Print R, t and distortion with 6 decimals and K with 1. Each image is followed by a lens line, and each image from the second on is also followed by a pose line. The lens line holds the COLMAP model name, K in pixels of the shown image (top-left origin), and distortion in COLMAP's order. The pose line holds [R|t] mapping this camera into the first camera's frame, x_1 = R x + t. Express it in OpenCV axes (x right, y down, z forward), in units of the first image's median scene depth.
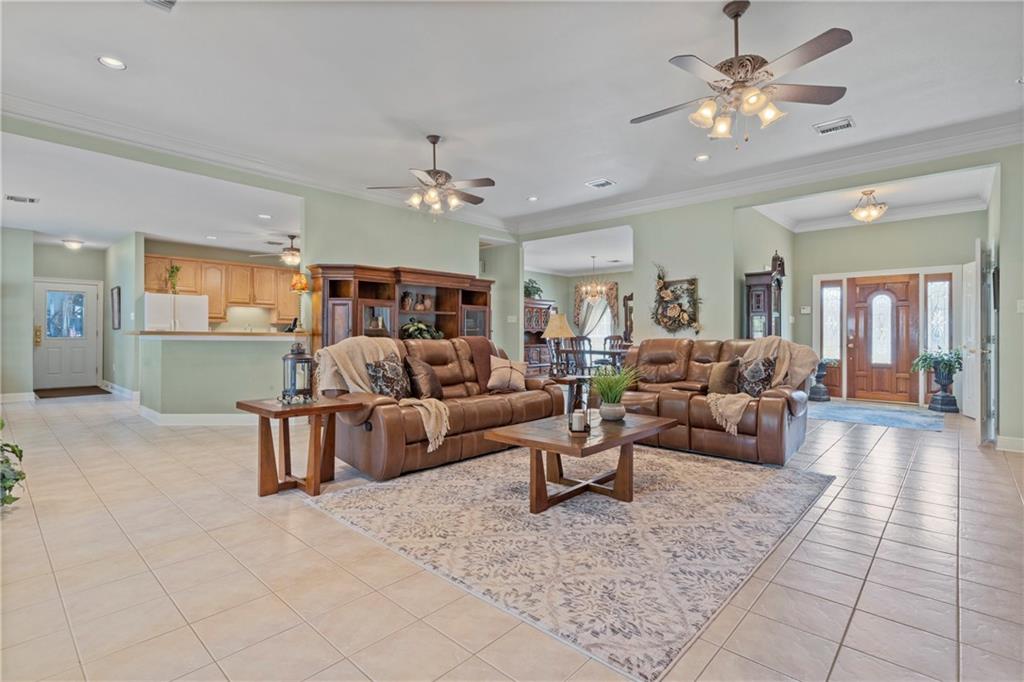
lens RADIAL K [[484.7, 0, 510.2], [0, 484.7, 334.7], [0, 0, 1]] dist [-0.001340, 0.002887]
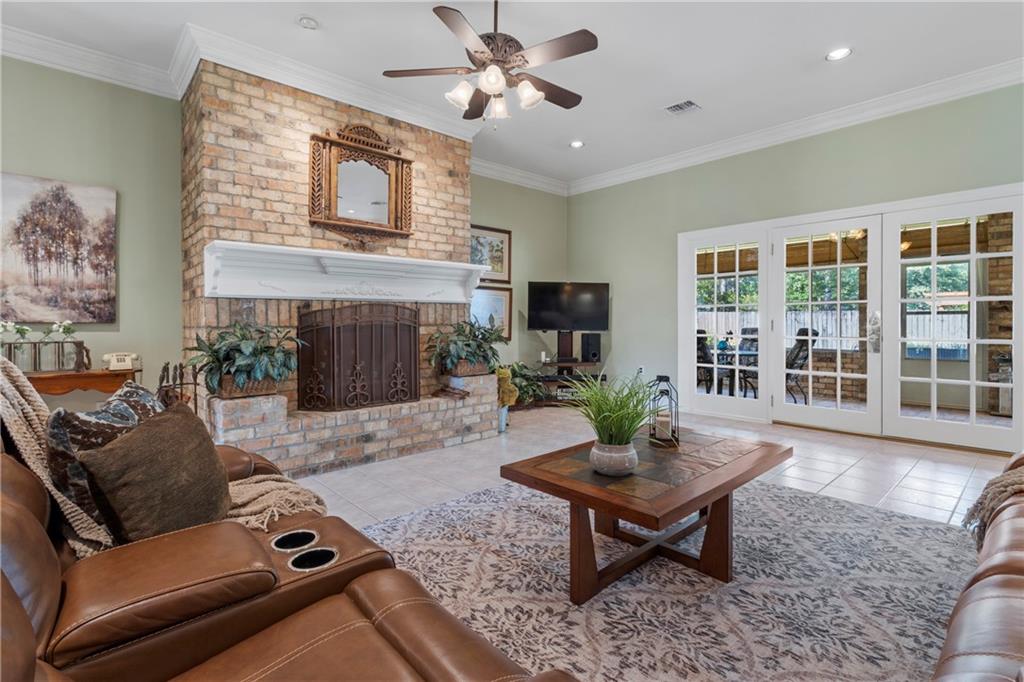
lens RADIAL K [[484.7, 0, 511.9], [0, 484.7, 326.7], [0, 0, 1]] dist [-0.001340, 0.002887]
pose [[-0.996450, 0.001641, 0.084170, 0.161030], [0.003110, 0.999845, 0.017324, -0.001415], [-0.084129, 0.017524, -0.996301, 0.900211]]
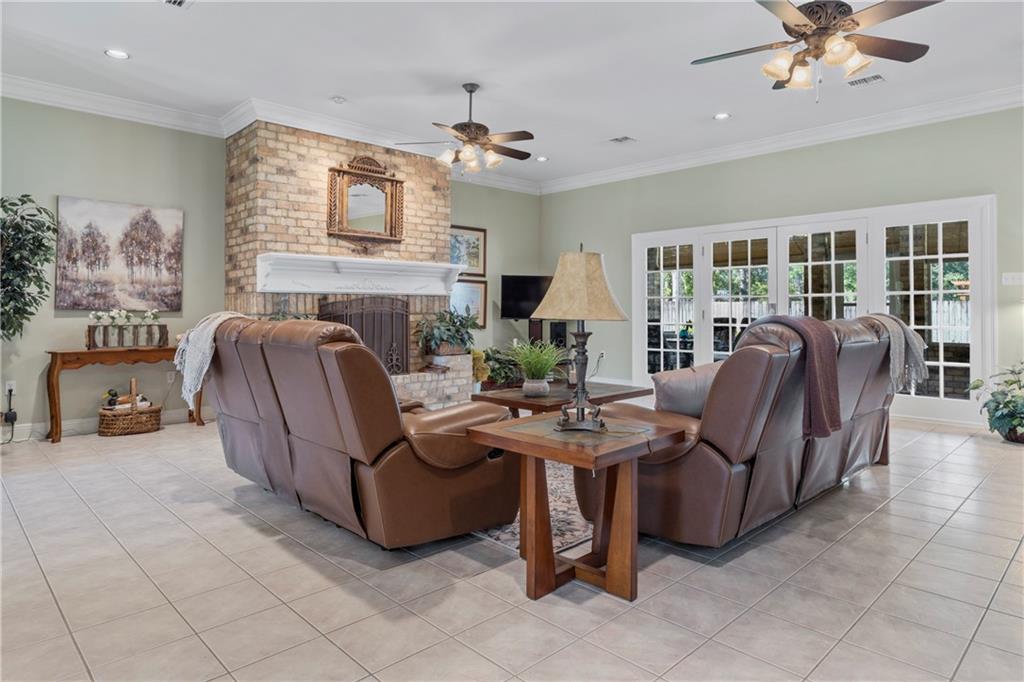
lens RADIAL K [[609.0, 0, 517.4], [0, 609.0, 306.6], [0, 0, 1]] dist [-0.008966, -0.000793]
pose [[-0.998850, 0.000775, 0.047942, 0.108619], [0.000687, 0.999998, -0.001846, -0.002376], [-0.047944, -0.001811, -0.998848, 1.286339]]
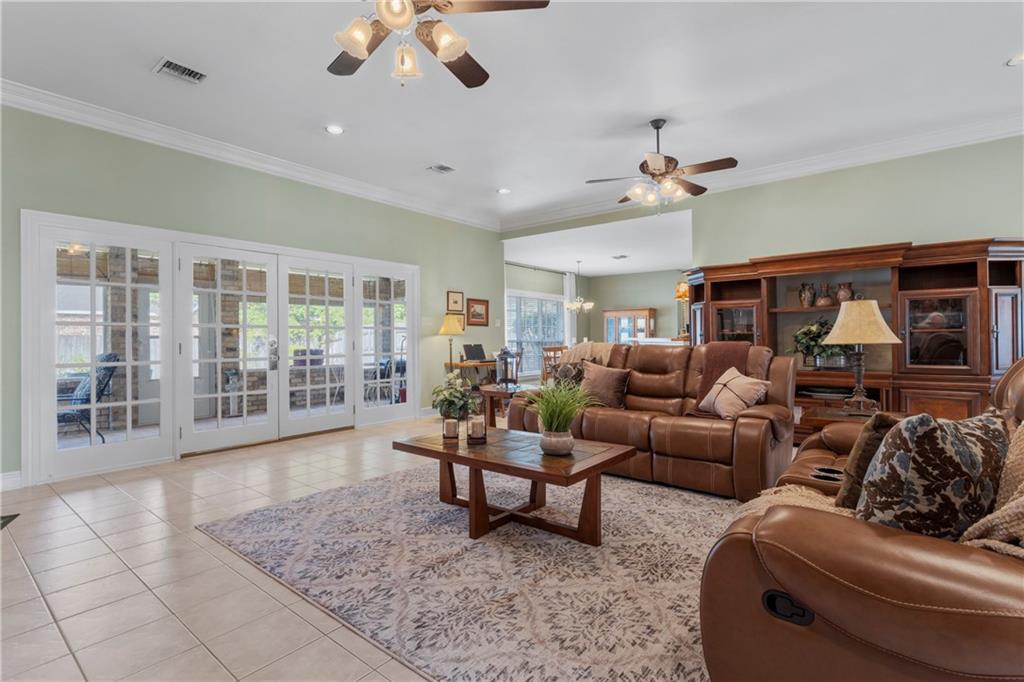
lens RADIAL K [[484.7, 0, 506.5], [0, 484.7, 333.9], [0, 0, 1]] dist [-0.001340, 0.002887]
pose [[0.060975, -0.011534, -0.998073, 0.547568], [0.005482, 0.999922, -0.011220, 0.000209], [0.998124, -0.004787, 0.061033, 0.505852]]
